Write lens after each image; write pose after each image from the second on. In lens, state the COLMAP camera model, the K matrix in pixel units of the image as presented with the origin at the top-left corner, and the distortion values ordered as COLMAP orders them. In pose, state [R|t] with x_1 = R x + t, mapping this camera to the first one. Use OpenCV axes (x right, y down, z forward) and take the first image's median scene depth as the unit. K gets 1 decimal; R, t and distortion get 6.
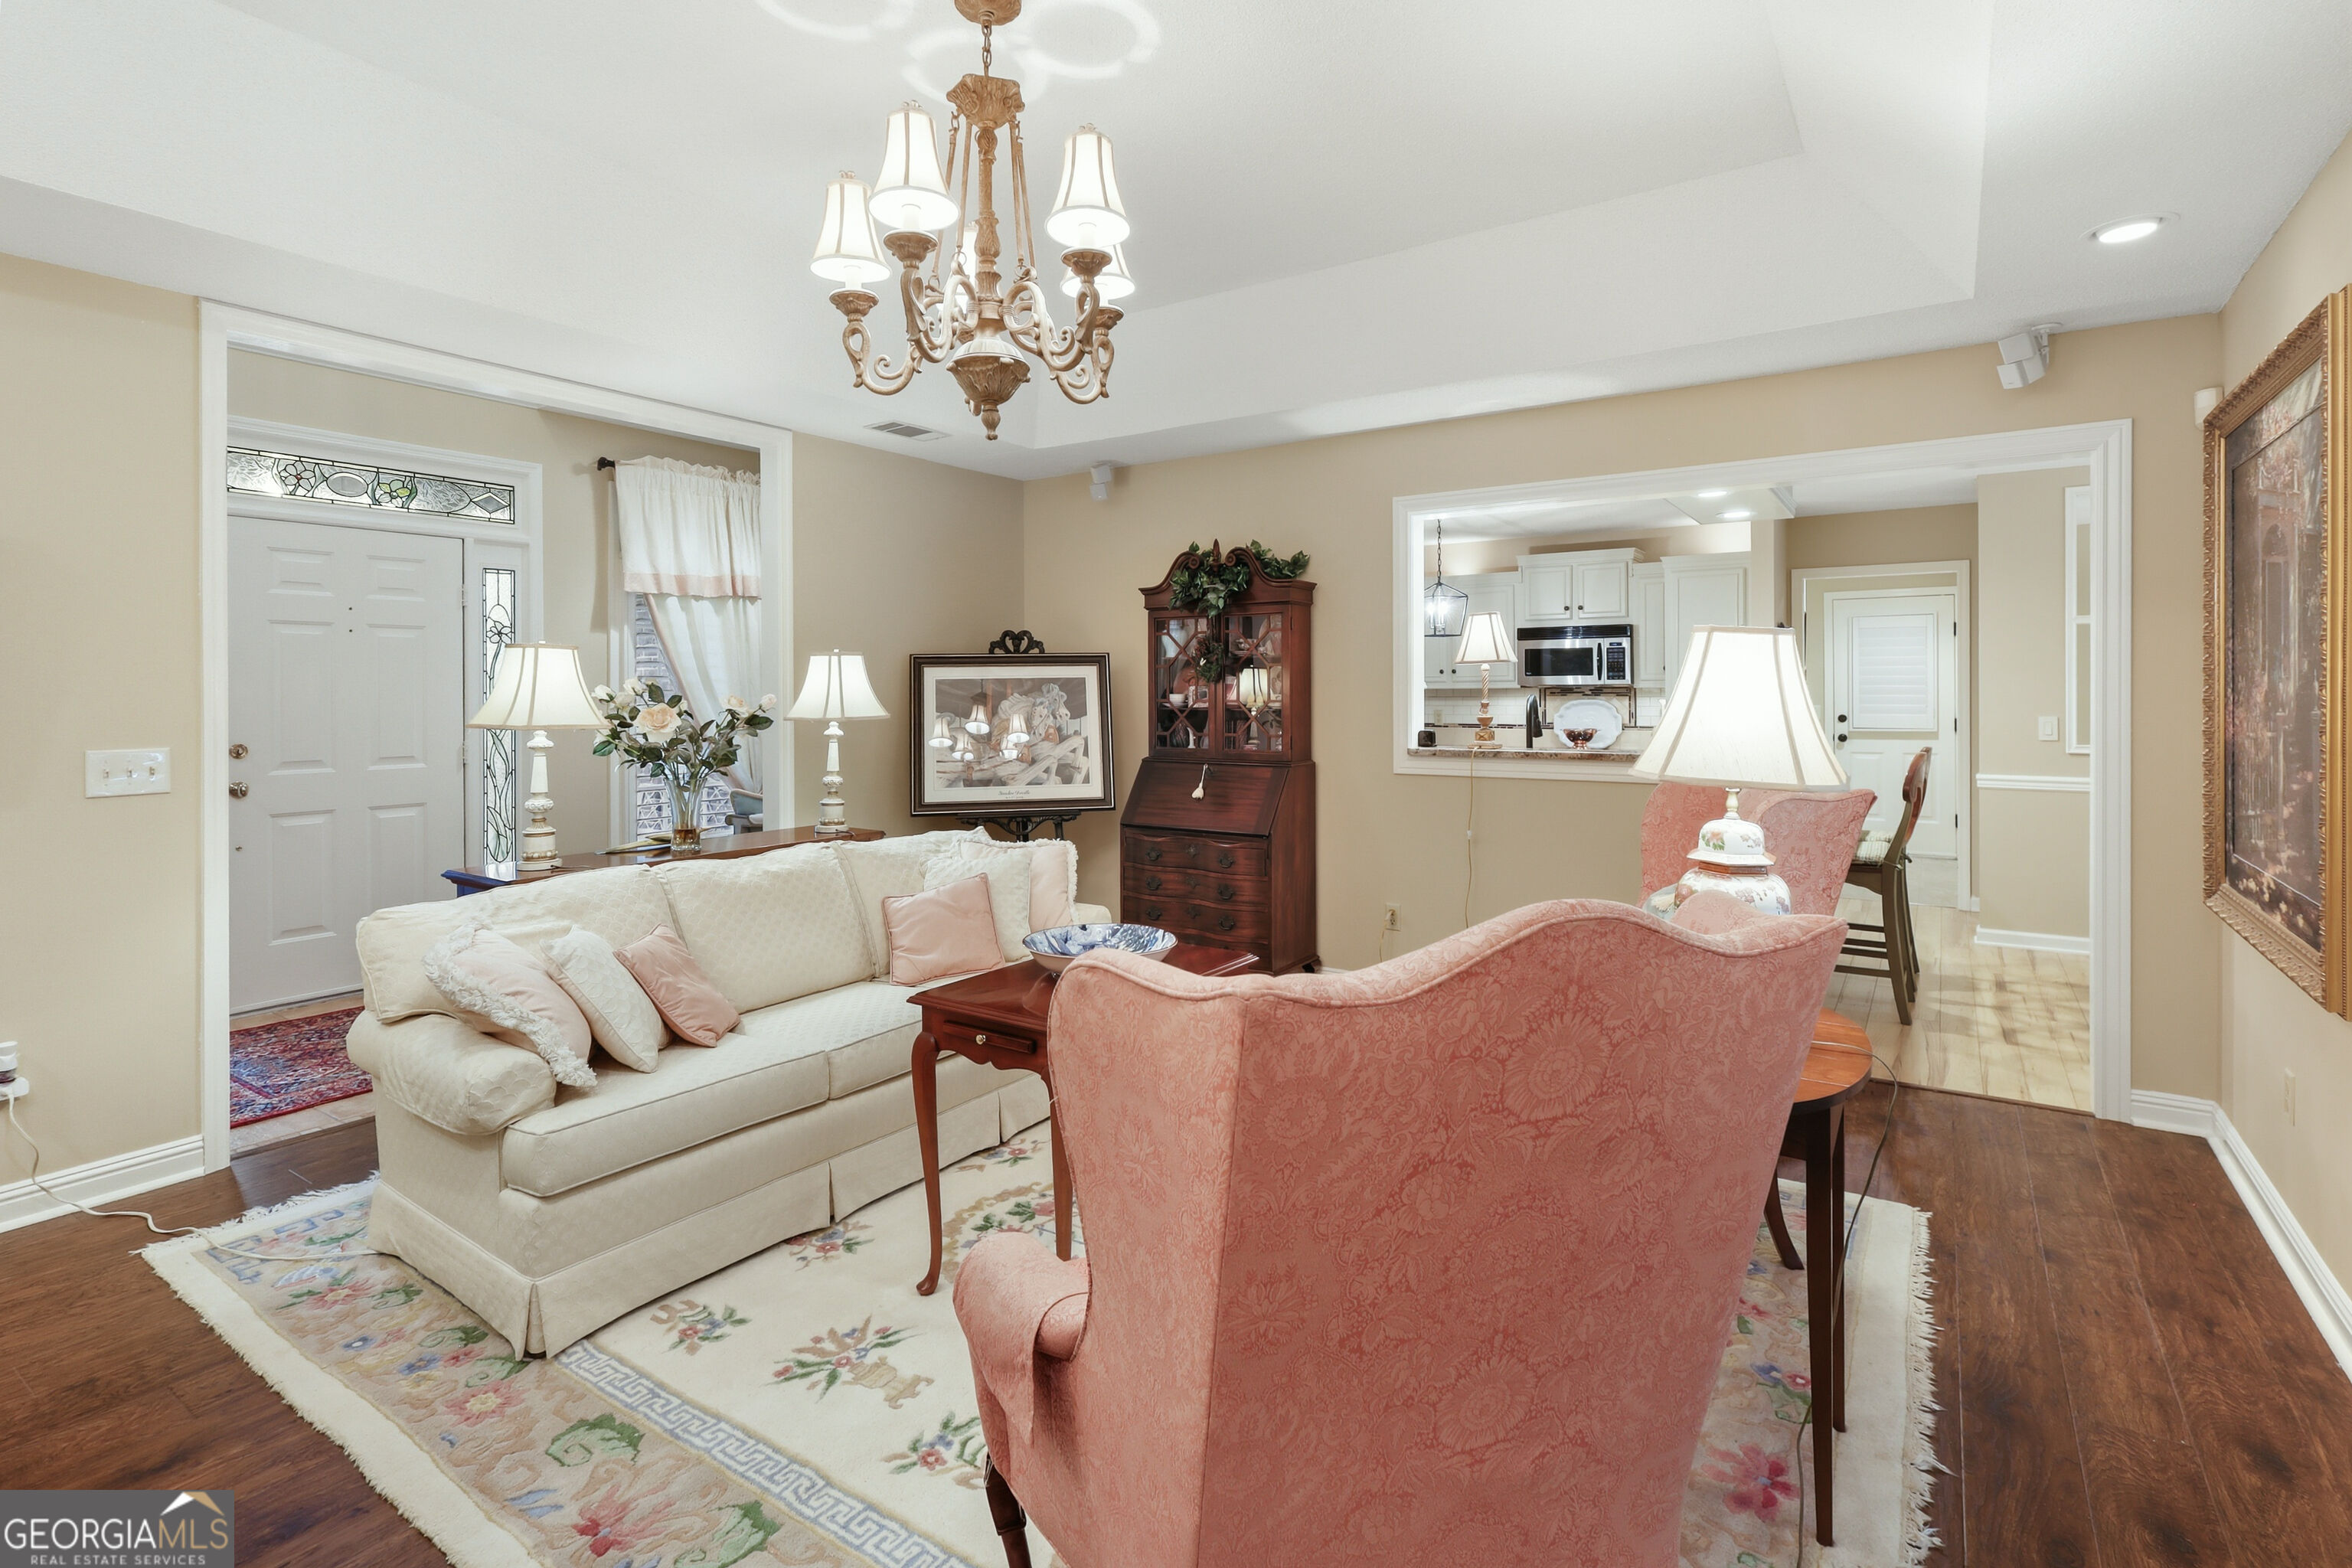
lens RADIAL K [[1112.5, 0, 1159.5], [0, 1112.5, 702.3], [0, 0, 1]] dist [0.000925, -0.000071]
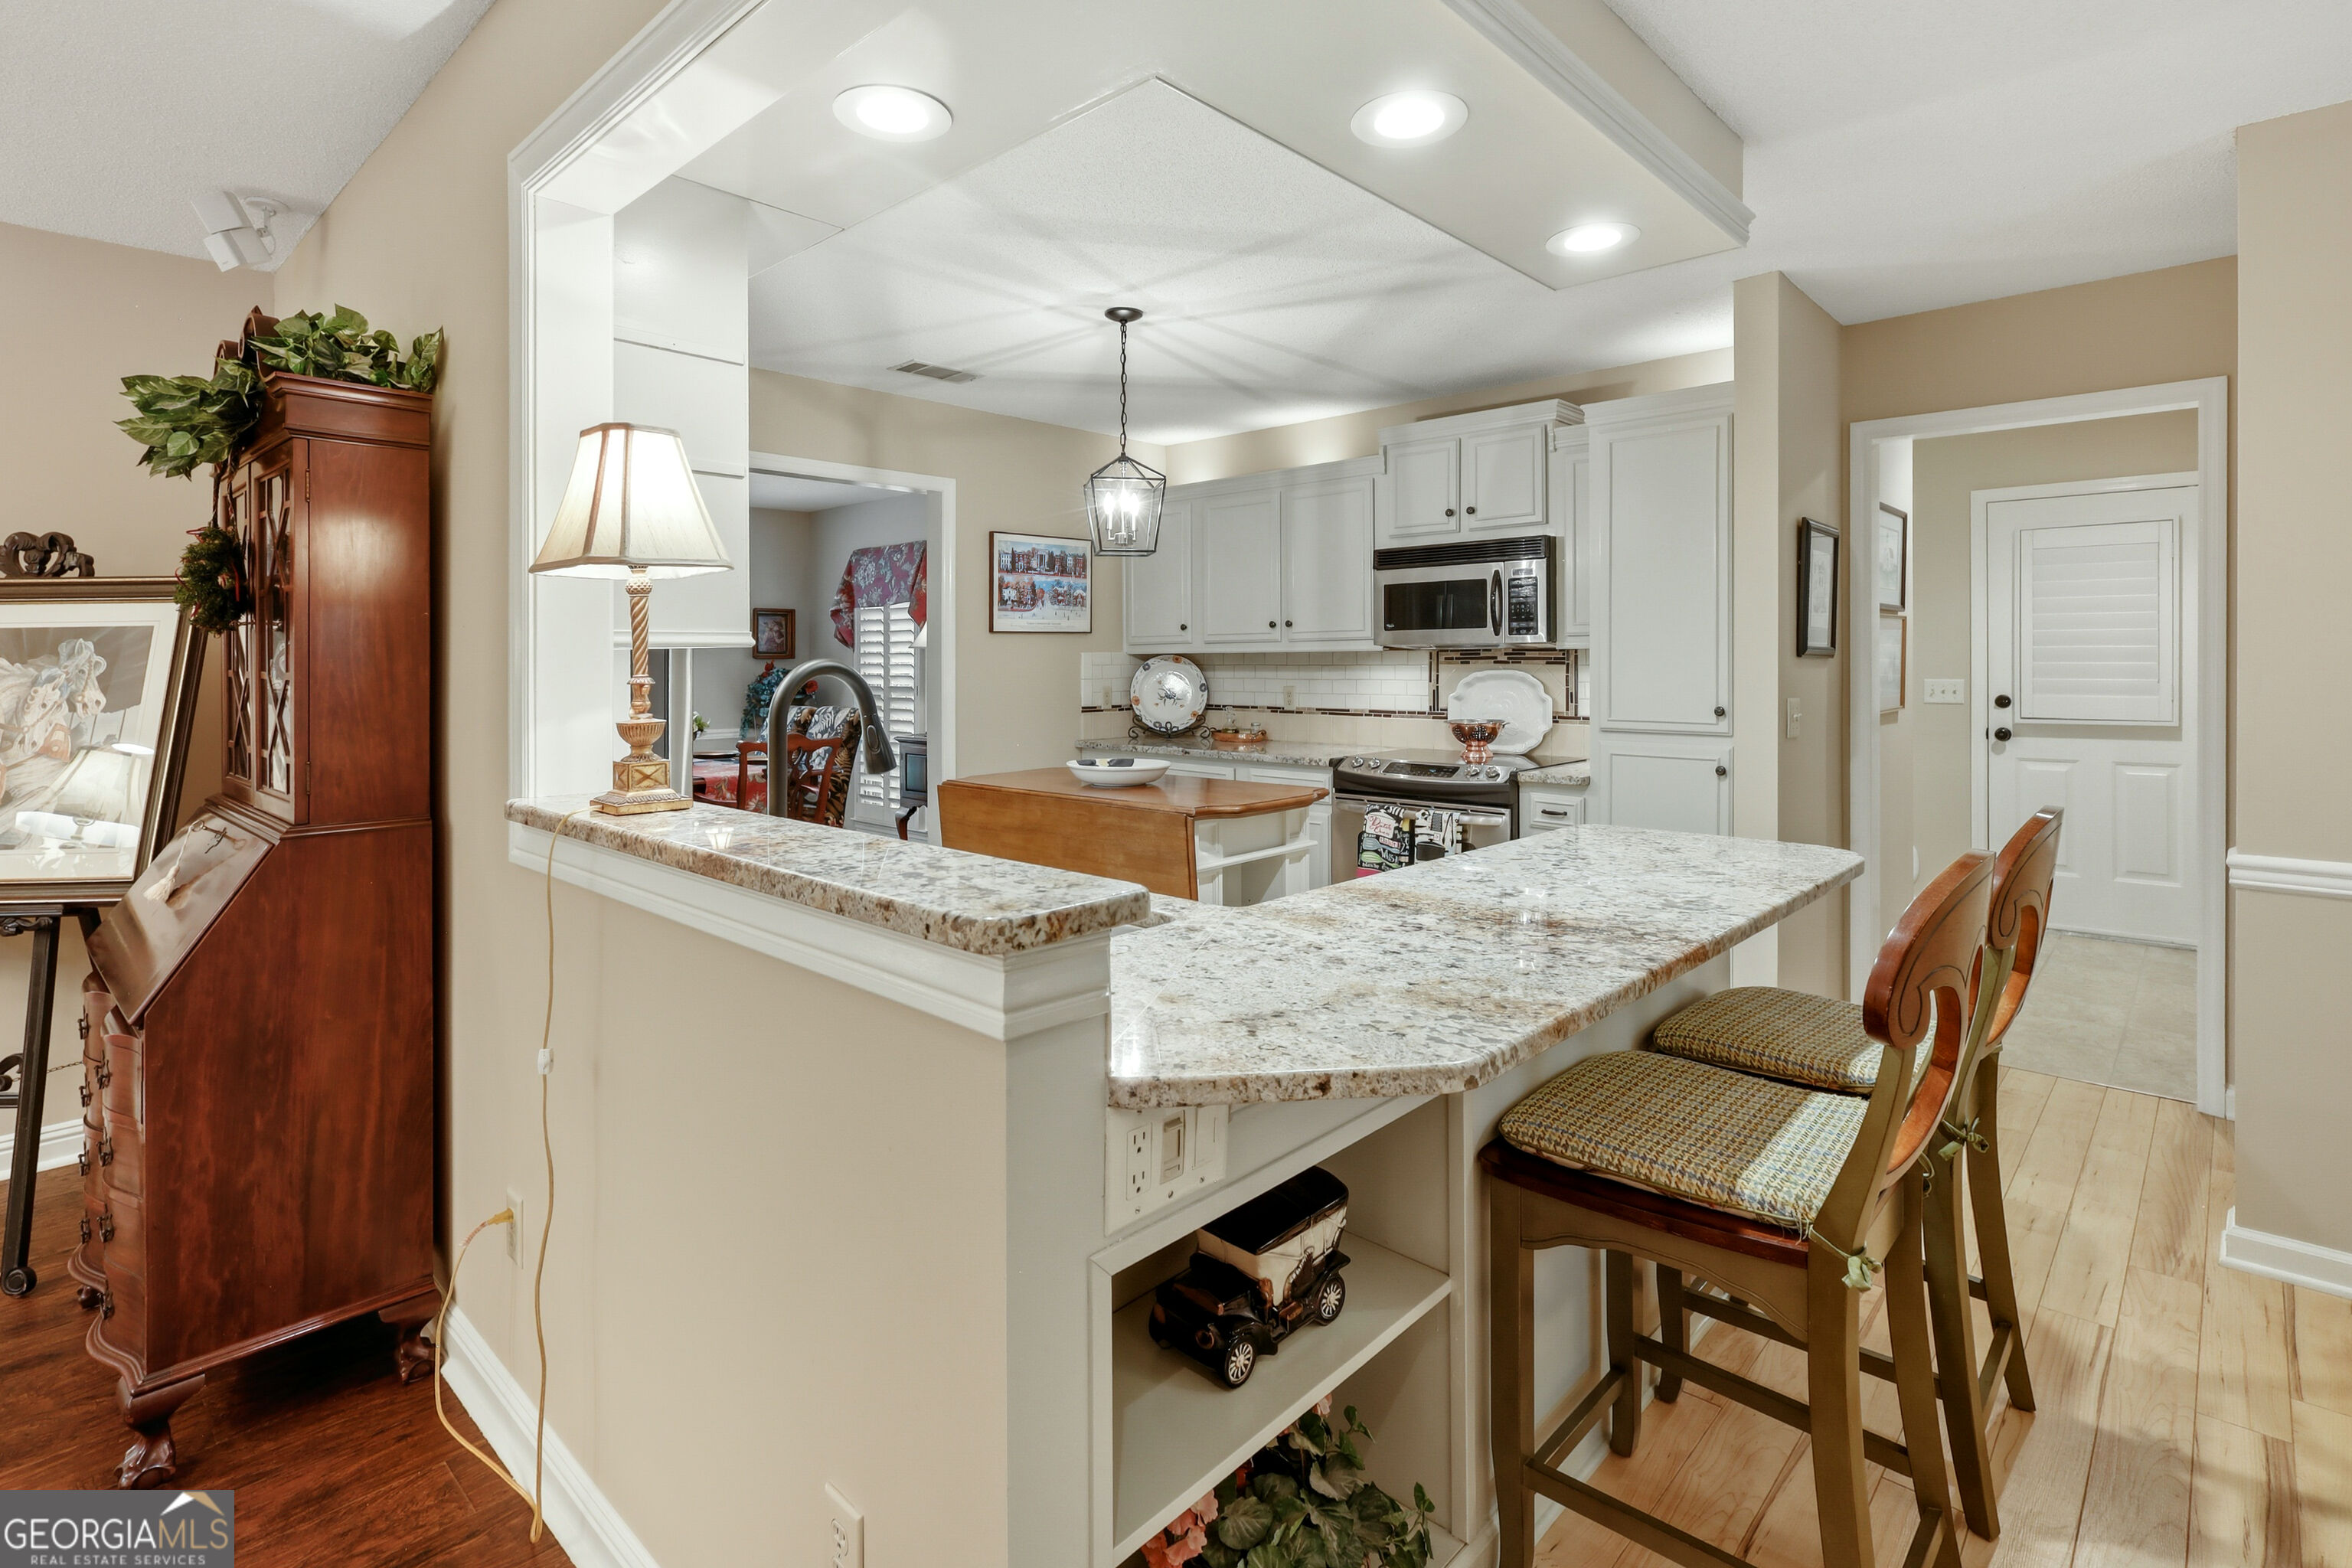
lens RADIAL K [[1134.3, 0, 1169.1], [0, 1134.3, 669.9], [0, 0, 1]] dist [0.003868, 0.000200]
pose [[0.989333, -0.000022, -0.145675, 0.455443], [-0.000134, 0.999999, -0.001057, -0.002742], [0.145675, 0.001066, 0.989332, 0.583460]]
